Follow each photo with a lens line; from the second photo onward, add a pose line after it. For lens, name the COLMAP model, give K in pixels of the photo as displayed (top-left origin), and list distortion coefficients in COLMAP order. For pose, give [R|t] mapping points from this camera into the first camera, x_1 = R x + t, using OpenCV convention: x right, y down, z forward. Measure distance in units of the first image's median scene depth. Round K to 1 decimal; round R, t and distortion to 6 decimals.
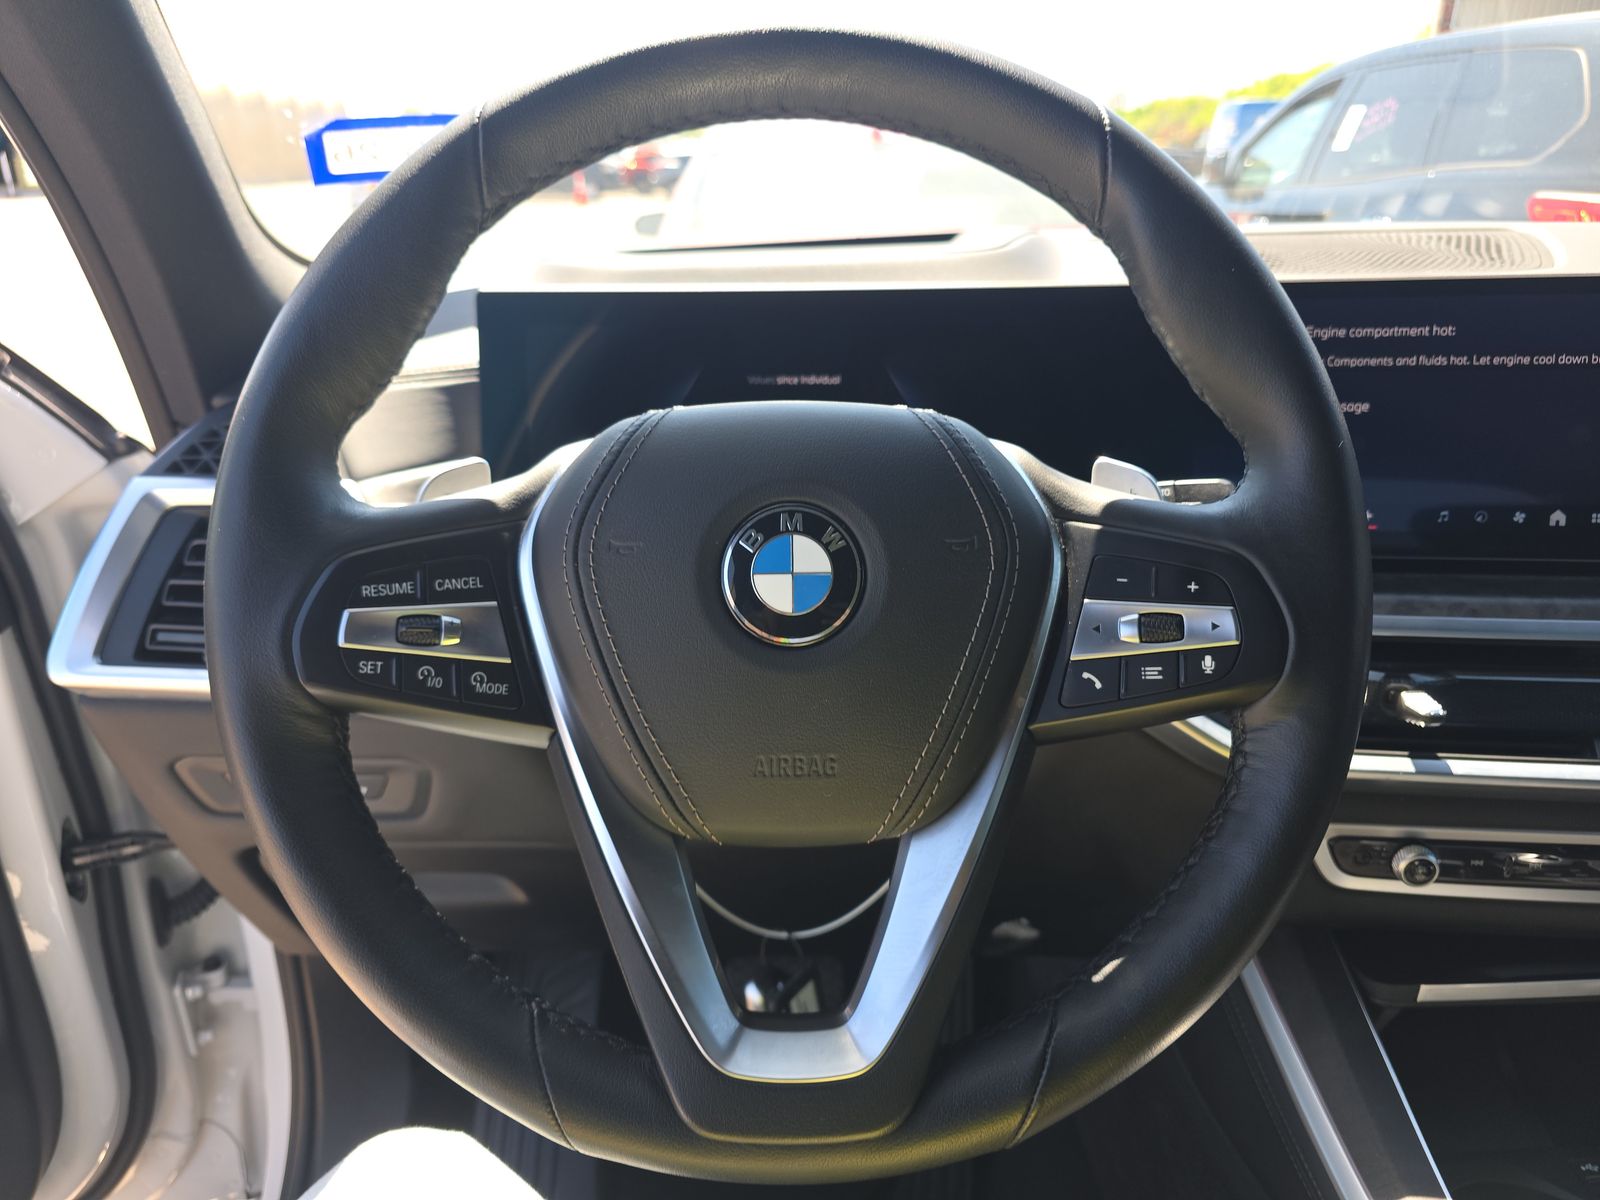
lens RADIAL K [[1070.4, 0, 798.9], [0, 1070.4, 596.5], [0, 0, 1]] dist [-0.004844, -0.001203]
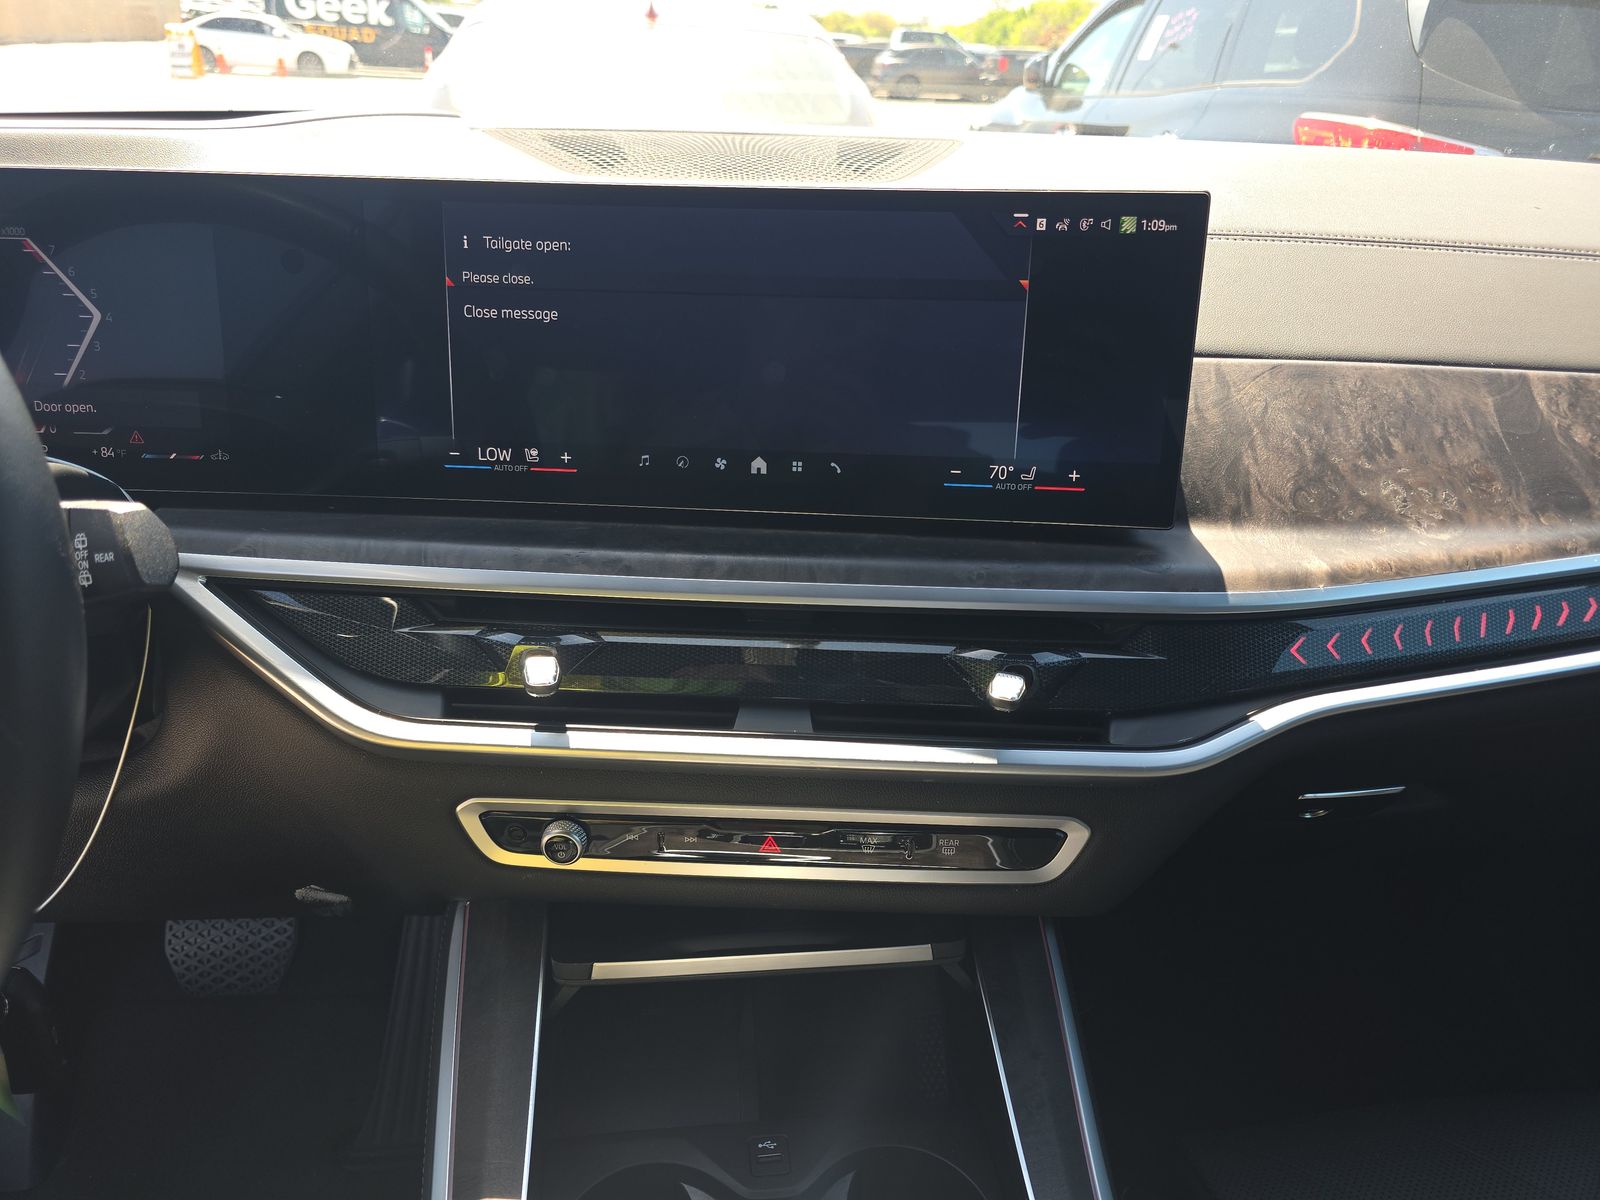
lens RADIAL K [[1070.4, 0, 801.7], [0, 1070.4, 603.7], [0, 0, 1]] dist [-0.004844, -0.001203]
pose [[0.996535, 0.007500, 0.082837, 0.671137], [-0.014929, 0.995881, 0.089434, -0.037852], [-0.081825, -0.090360, 0.992542, 0.075558]]
